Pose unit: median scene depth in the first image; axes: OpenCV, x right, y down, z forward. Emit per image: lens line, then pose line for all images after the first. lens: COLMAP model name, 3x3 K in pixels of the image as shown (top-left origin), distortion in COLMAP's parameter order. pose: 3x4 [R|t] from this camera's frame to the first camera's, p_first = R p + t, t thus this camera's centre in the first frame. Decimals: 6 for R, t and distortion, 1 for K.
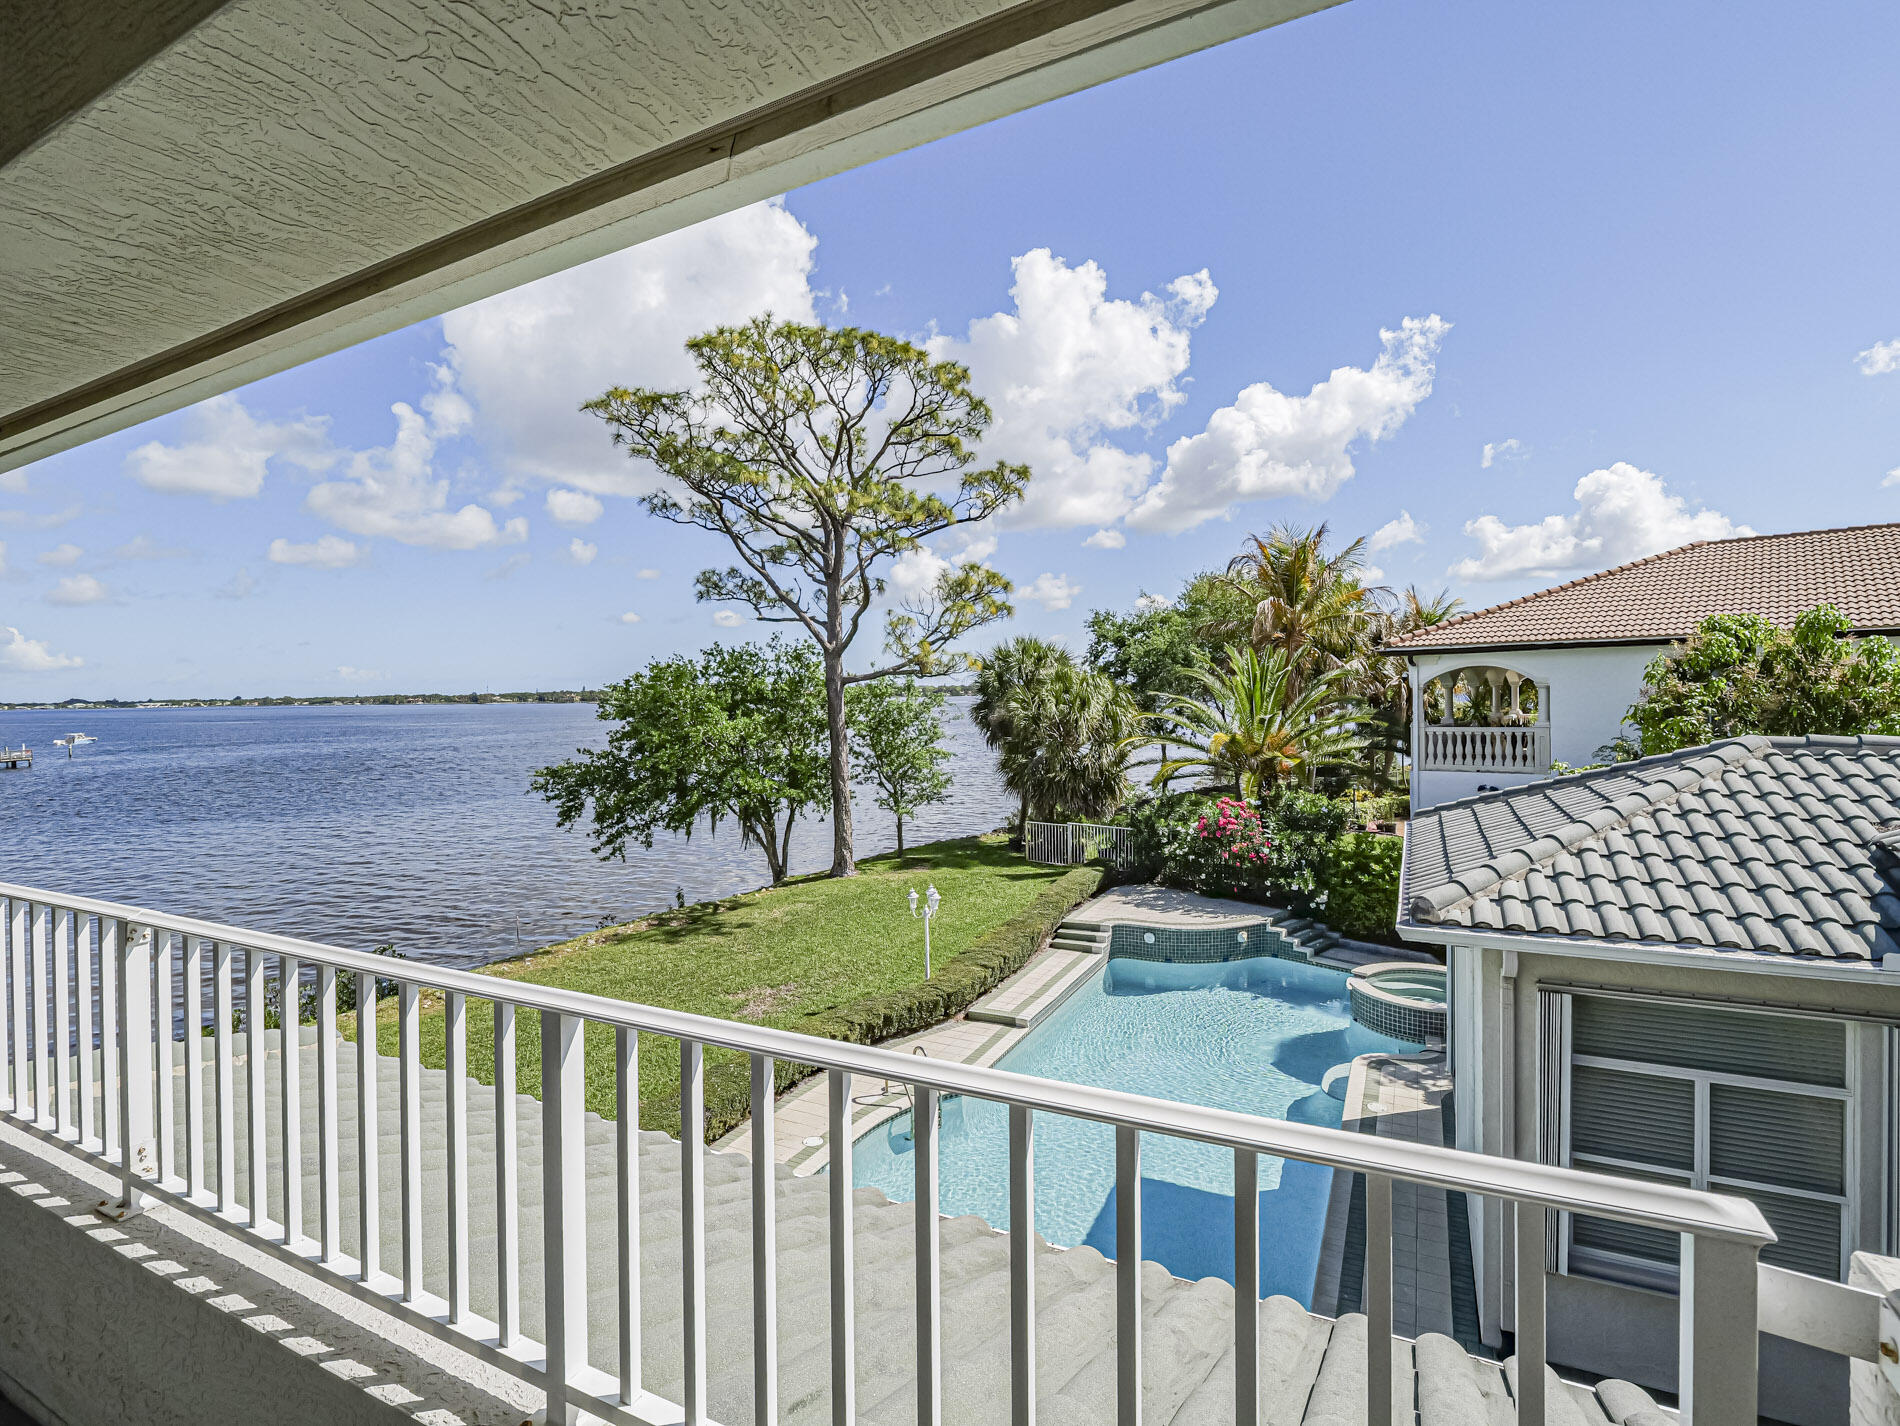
lens RADIAL K [[909.3, 0, 952.7], [0, 909.3, 694.0], [0, 0, 1]] dist [-0.021170, 0.001716]
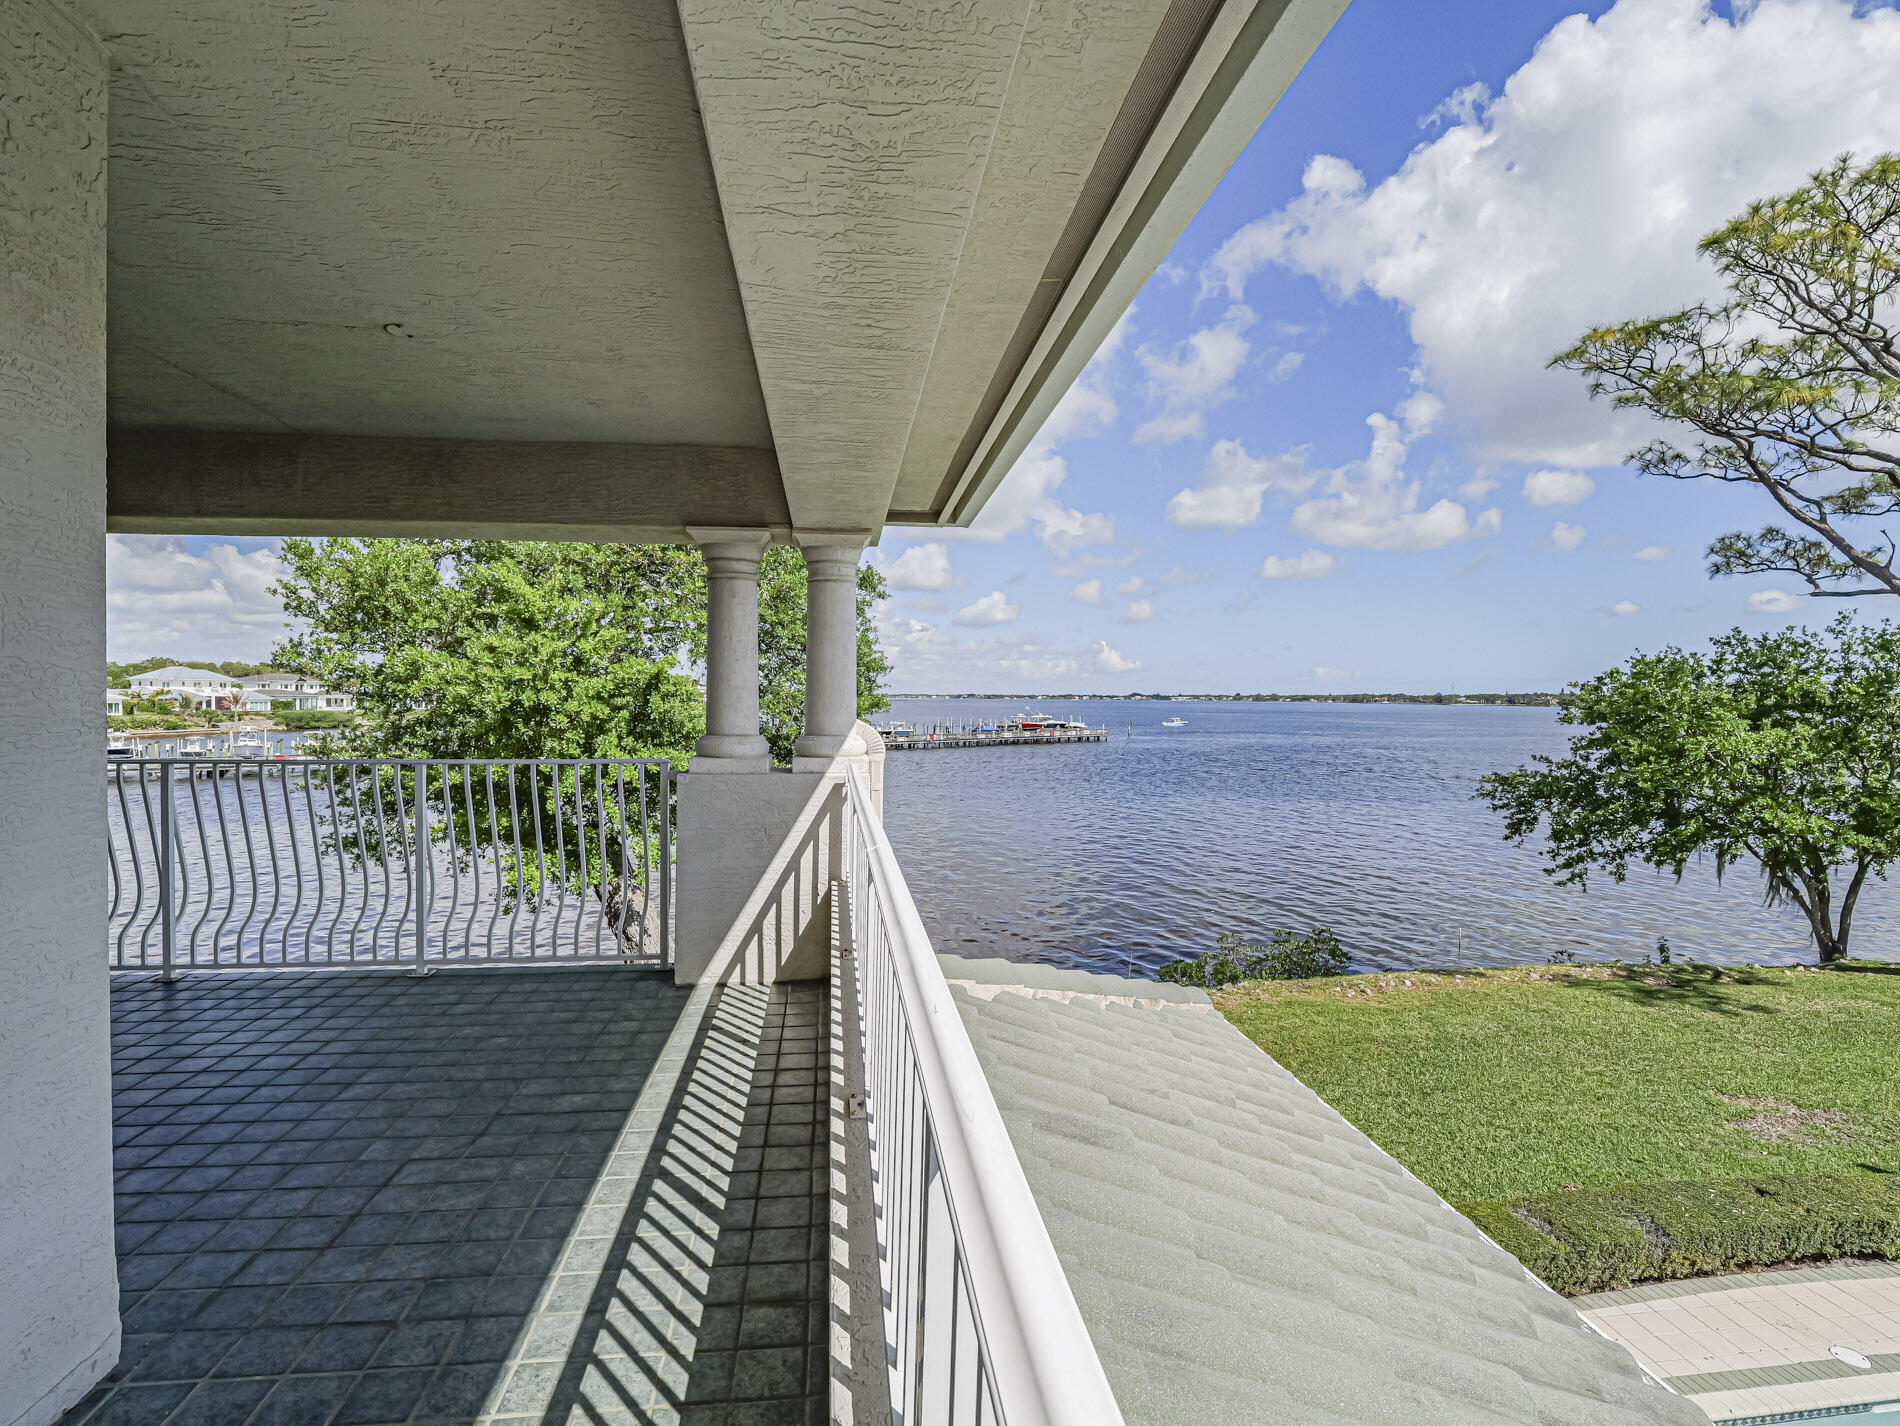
lens RADIAL K [[909.3, 0, 939.6], [0, 909.3, 714.9], [0, 0, 1]] dist [-0.021170, 0.001716]
pose [[0.546490, 0.036524, -0.836669, 0.003815], [-0.017648, 0.999329, 0.032097, 0.003070], [0.837280, -0.002775, 0.546768, 0.033879]]
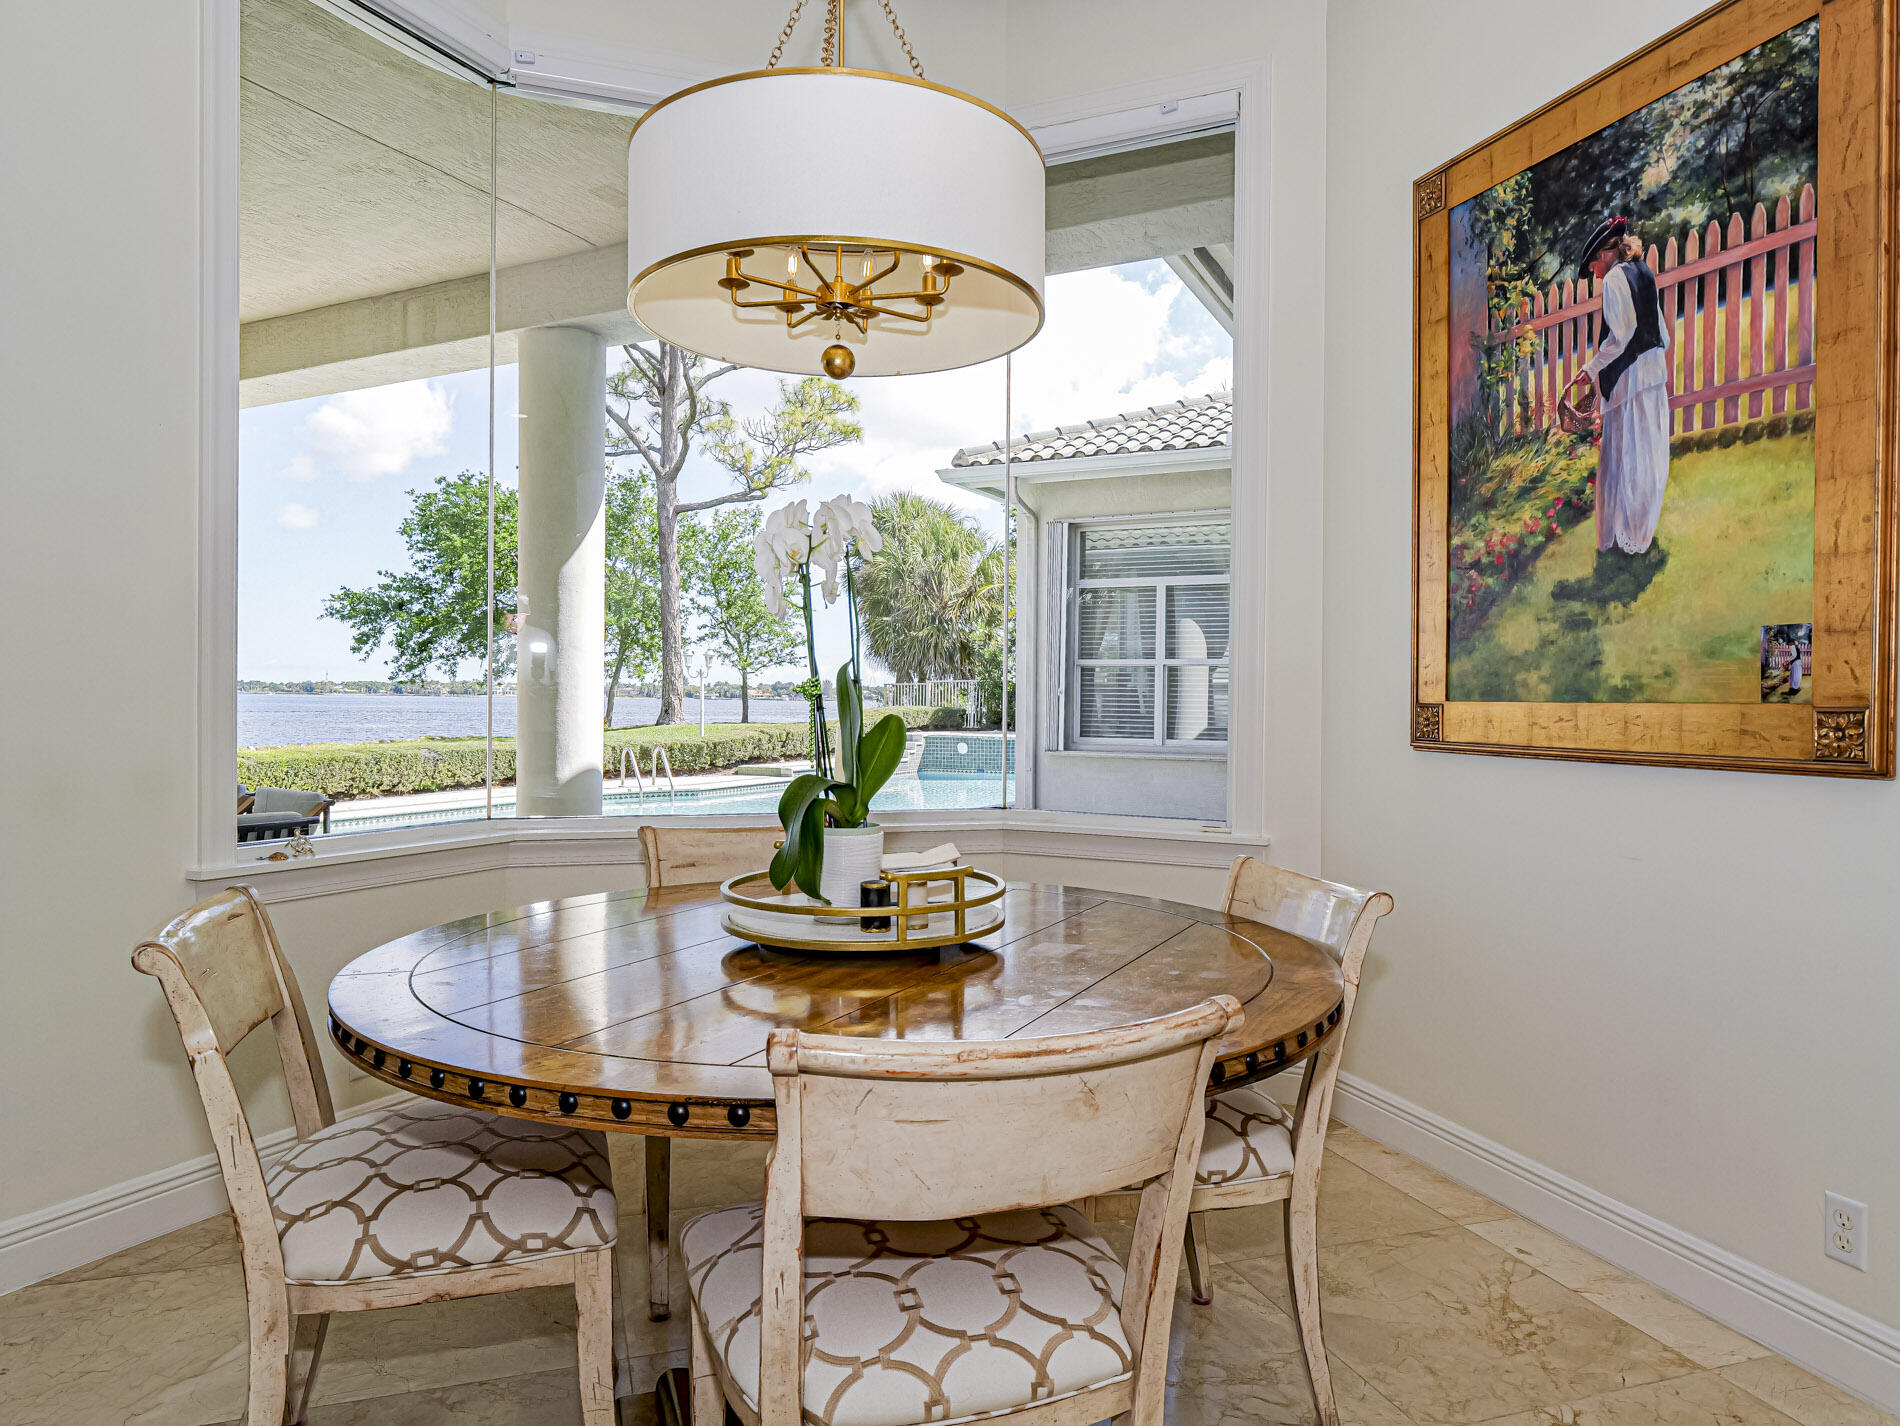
lens RADIAL K [[1205.8, 0, 947.3], [0, 1205.8, 713.5], [0, 0, 1]] dist [0.004893, 0.001686]
pose [[0.999654, 0.026214, -0.002022, 0.157410], [-0.026210, 0.999654, 0.002141, 0.178980], [0.002078, -0.002087, 0.999996, -0.204209]]
